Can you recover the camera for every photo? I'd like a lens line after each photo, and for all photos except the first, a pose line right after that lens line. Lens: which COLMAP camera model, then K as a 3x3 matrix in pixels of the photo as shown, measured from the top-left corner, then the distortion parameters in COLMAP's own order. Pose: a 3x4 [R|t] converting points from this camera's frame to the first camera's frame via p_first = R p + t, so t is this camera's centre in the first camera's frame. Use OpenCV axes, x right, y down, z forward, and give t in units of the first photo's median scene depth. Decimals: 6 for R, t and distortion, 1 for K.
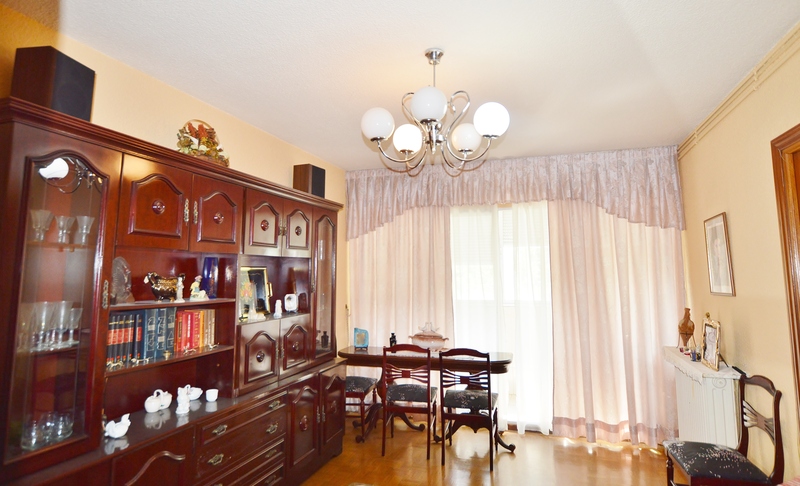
lens RADIAL K [[508.8, 0, 400.0], [0, 508.8, 243.0], [0, 0, 1]] dist [-0.006303, 0.001823]
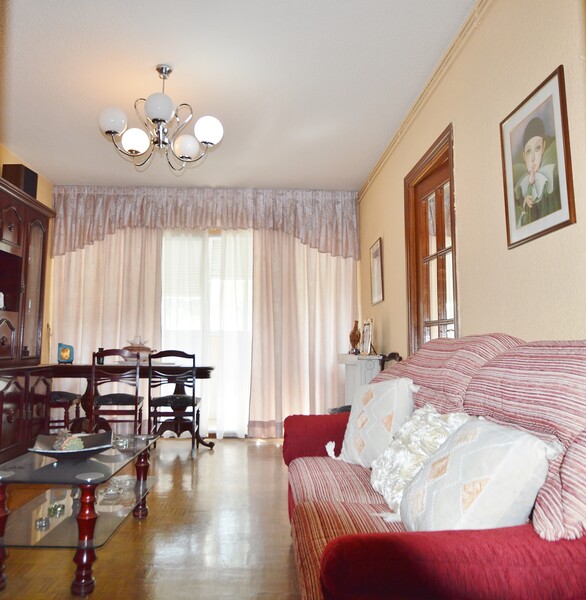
lens RADIAL K [[512.5, 0, 293.0], [0, 512.5, 300.0], [0, 0, 1]] dist [-0.034087, 0.011384]
pose [[0.935112, 0.040649, 0.352013, -0.017880], [-0.050476, 0.998549, 0.018781, 0.048663], [-0.350739, -0.035330, 0.935807, -0.090614]]
